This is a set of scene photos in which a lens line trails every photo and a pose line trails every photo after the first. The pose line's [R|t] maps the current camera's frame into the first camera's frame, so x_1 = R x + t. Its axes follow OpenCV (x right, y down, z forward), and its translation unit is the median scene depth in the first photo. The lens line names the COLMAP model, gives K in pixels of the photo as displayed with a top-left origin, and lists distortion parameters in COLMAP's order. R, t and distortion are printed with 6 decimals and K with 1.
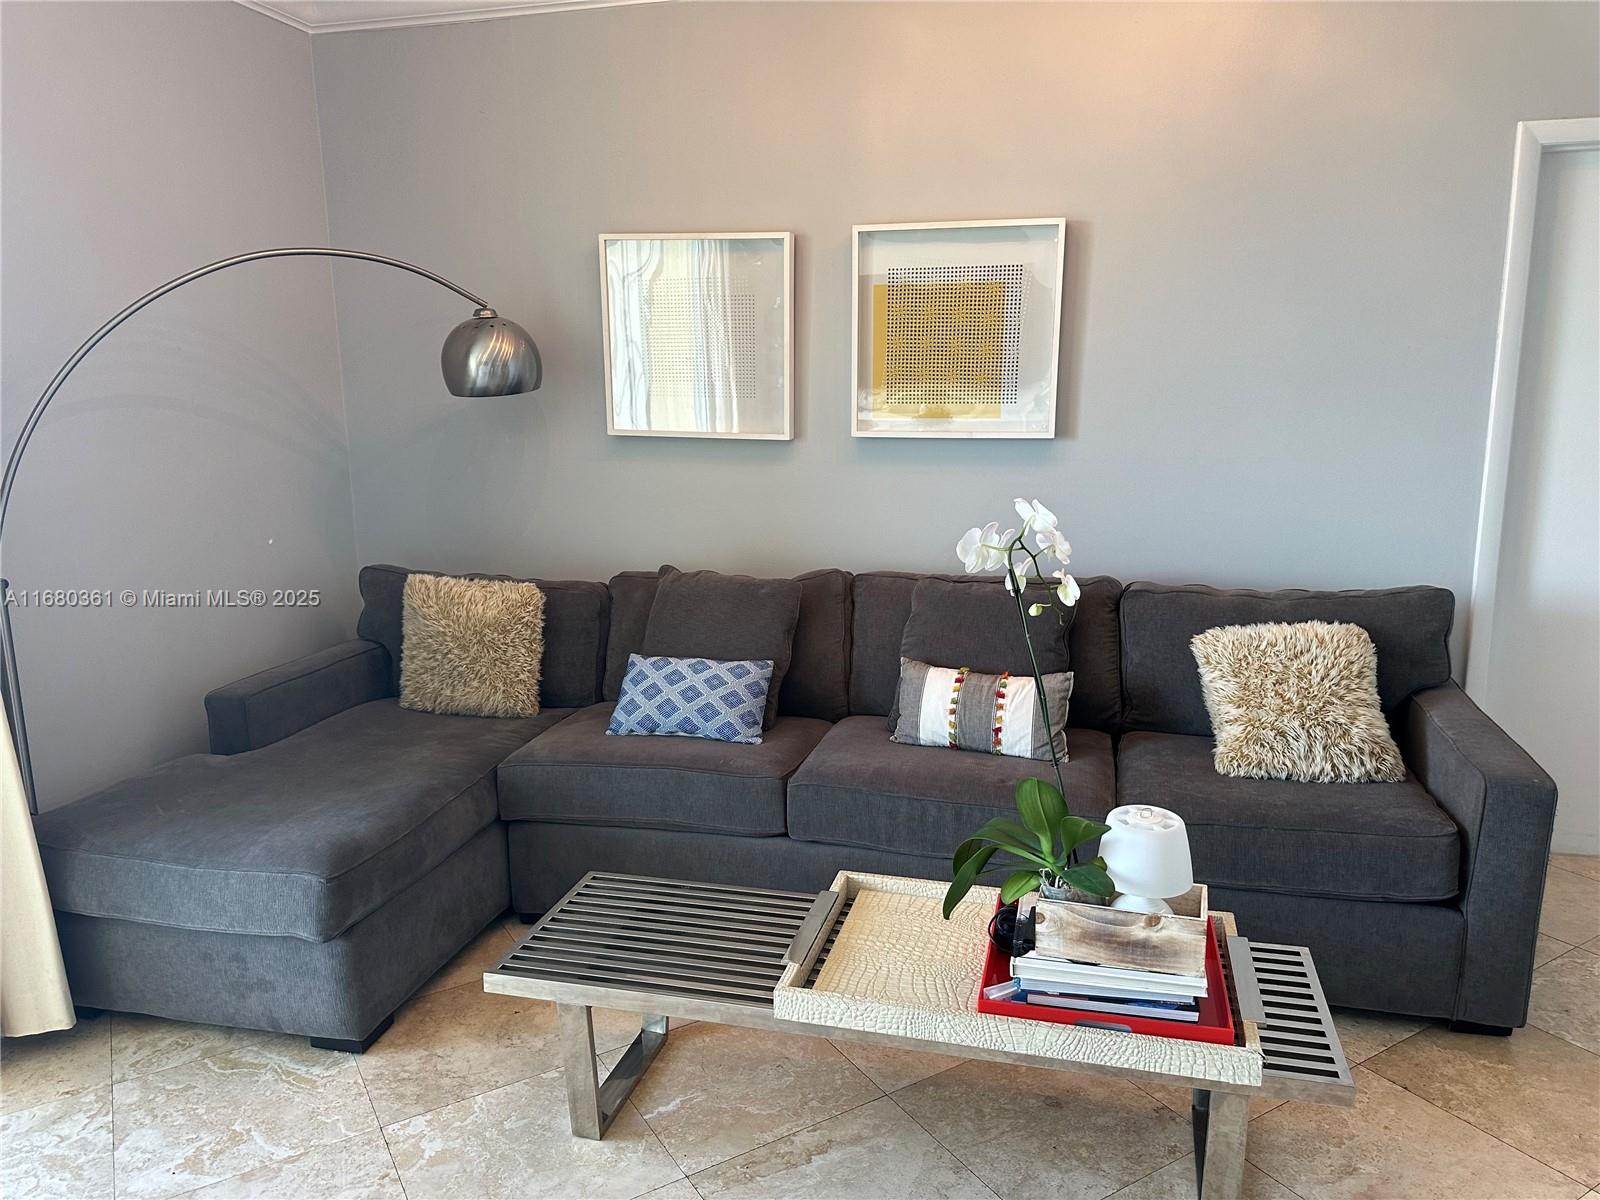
lens RADIAL K [[1146.0, 0, 838.7], [0, 1146.0, 614.4], [0, 0, 1]] dist [0.062726, -0.069711]
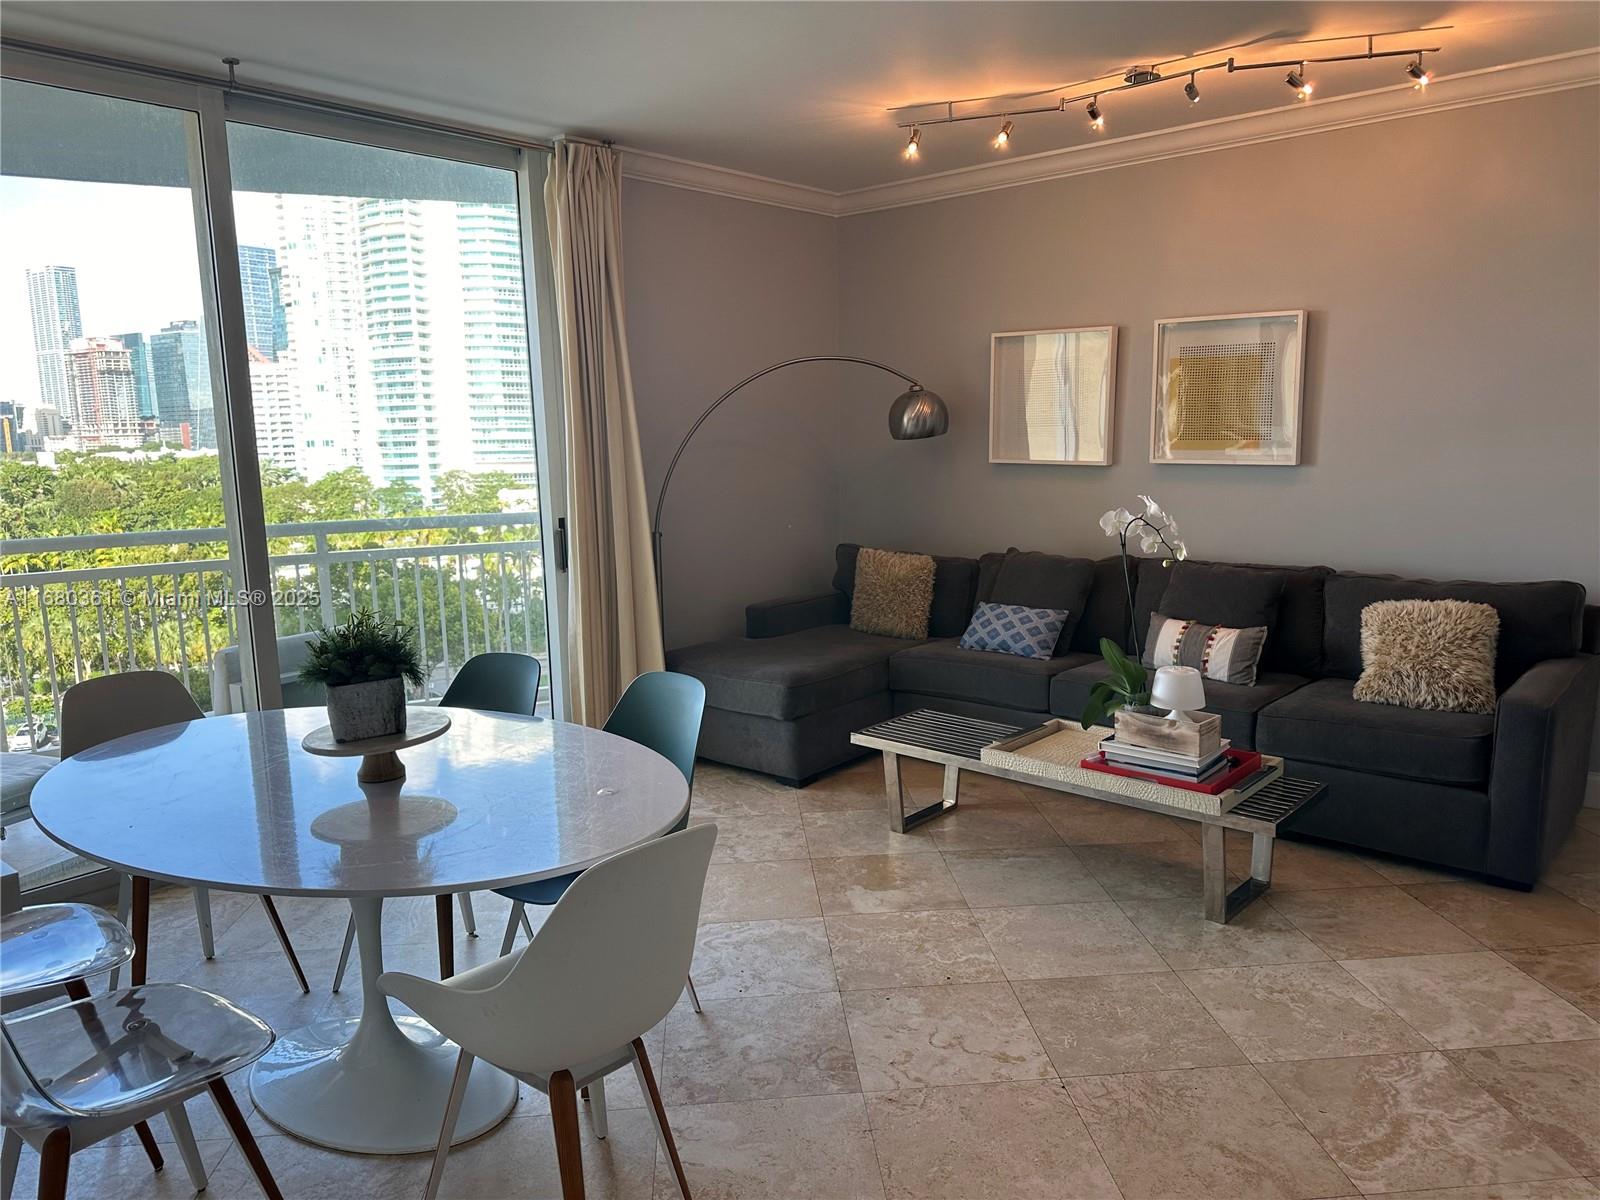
lens RADIAL K [[1146.0, 0, 803.6], [0, 1146.0, 594.9], [0, 0, 1]] dist [0.062726, -0.069711]
pose [[0.886559, 0.057477, -0.459031, 0.344883], [-0.079714, 0.996390, -0.029195, 0.096378], [0.455696, 0.062475, 0.887941, -0.533856]]
